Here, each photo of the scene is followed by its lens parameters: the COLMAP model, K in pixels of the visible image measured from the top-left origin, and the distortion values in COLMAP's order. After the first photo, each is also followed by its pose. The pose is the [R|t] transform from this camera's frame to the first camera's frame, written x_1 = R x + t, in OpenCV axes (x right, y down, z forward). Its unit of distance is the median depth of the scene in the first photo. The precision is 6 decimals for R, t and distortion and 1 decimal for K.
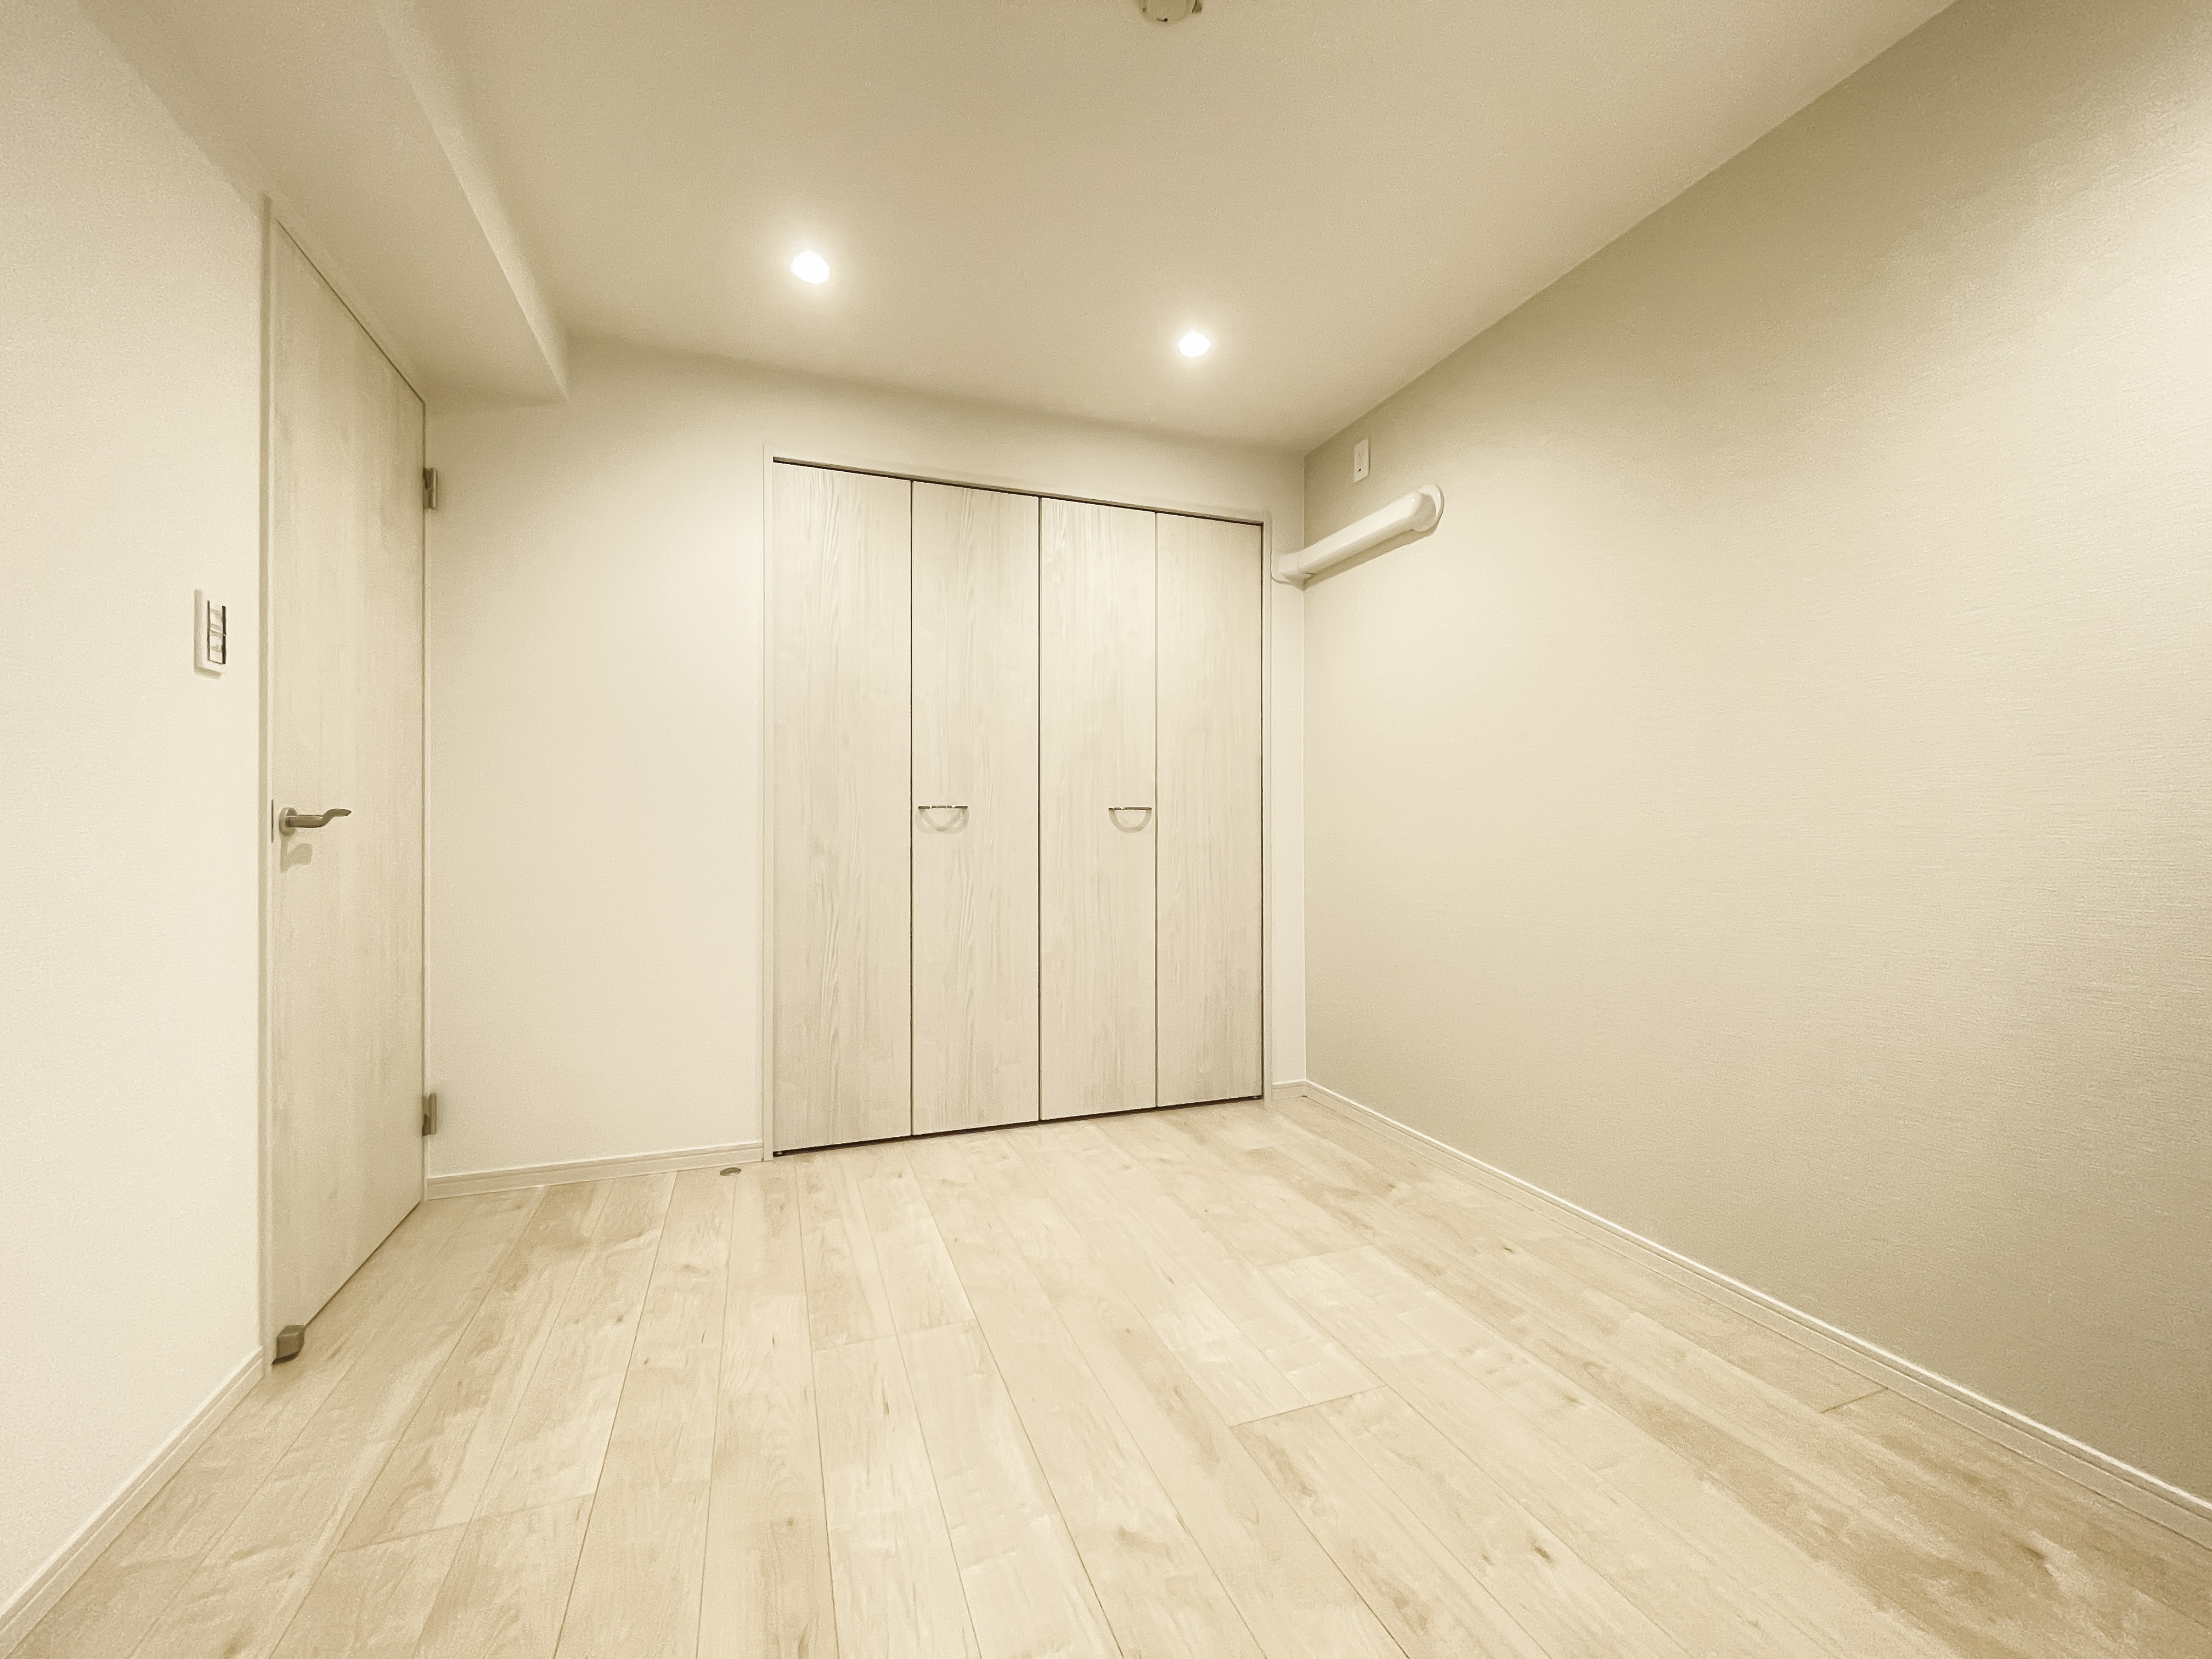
lens RADIAL K [[905.1, 0, 1097.9], [0, 905.1, 823.6], [0, 0, 1]] dist [-0.002538, 0.000351]
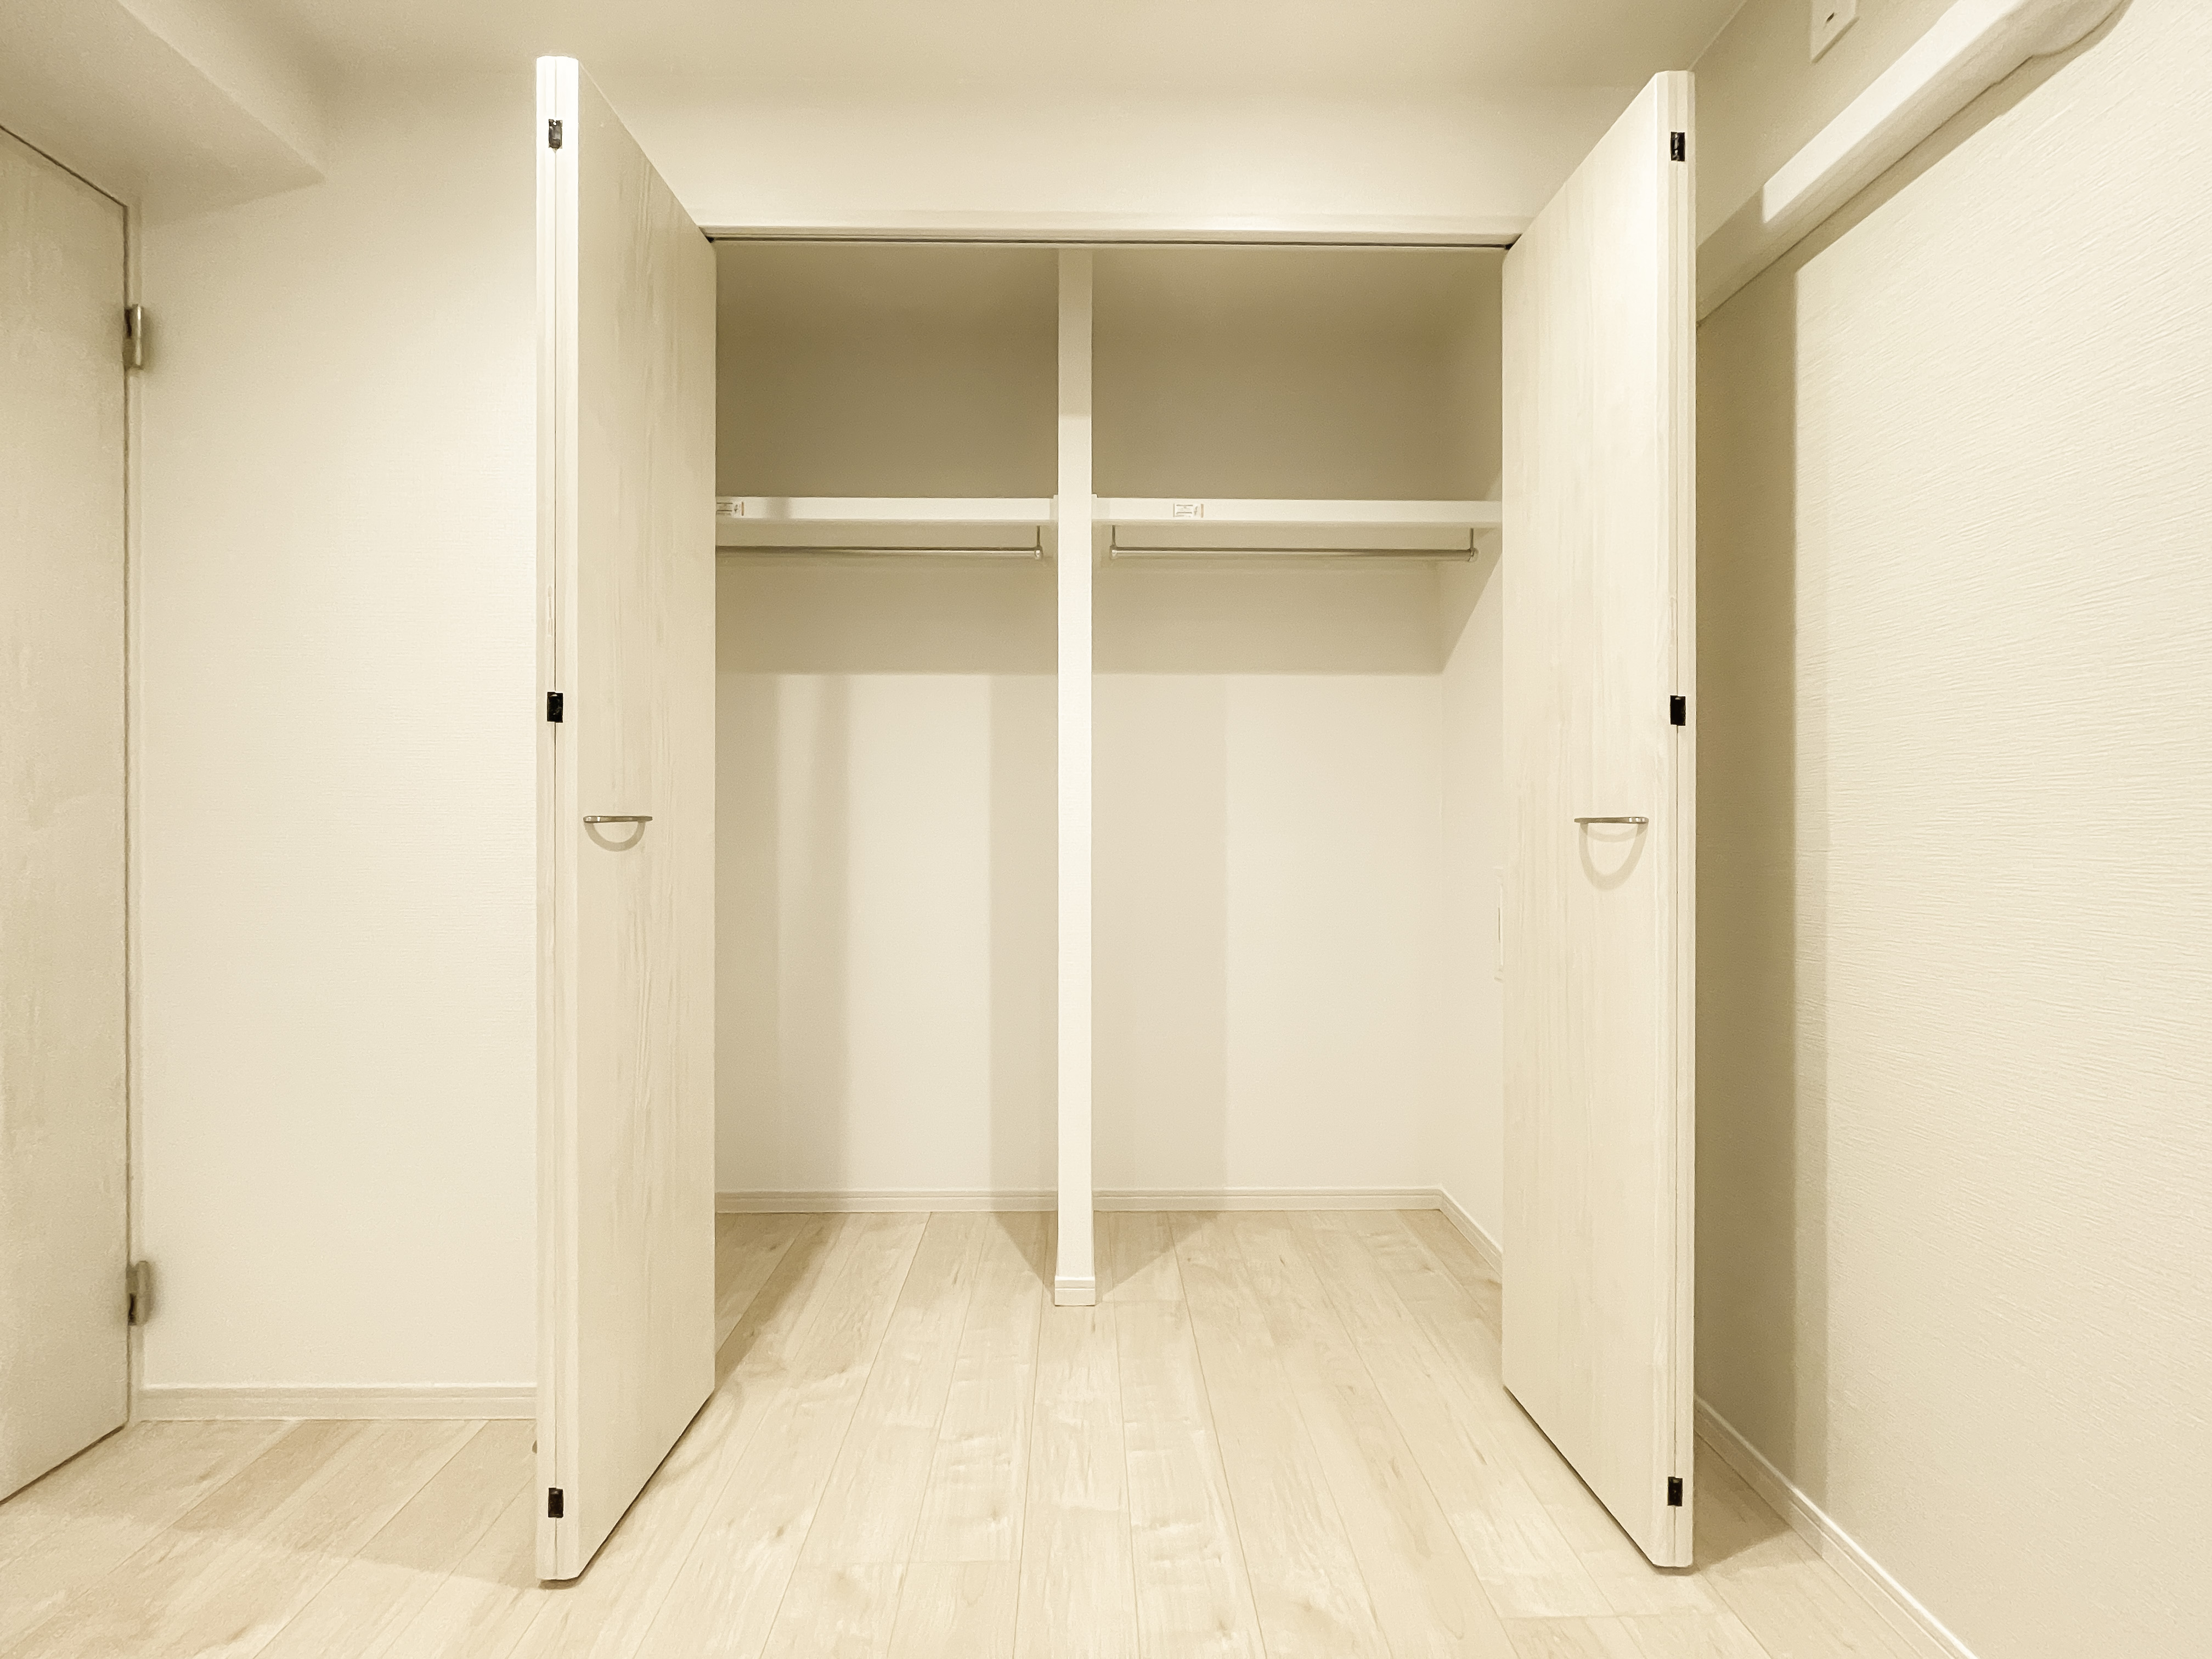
lens RADIAL K [[929.9, 0, 1110.8], [0, 929.9, 823.1], [0, 0, 1]] dist [-0.008294, -0.000004]
pose [[0.943517, -0.000889, -0.331323, 0.142220], [0.003005, 0.999978, 0.005875, -0.020353], [0.331311, -0.006539, 0.943499, 0.594774]]
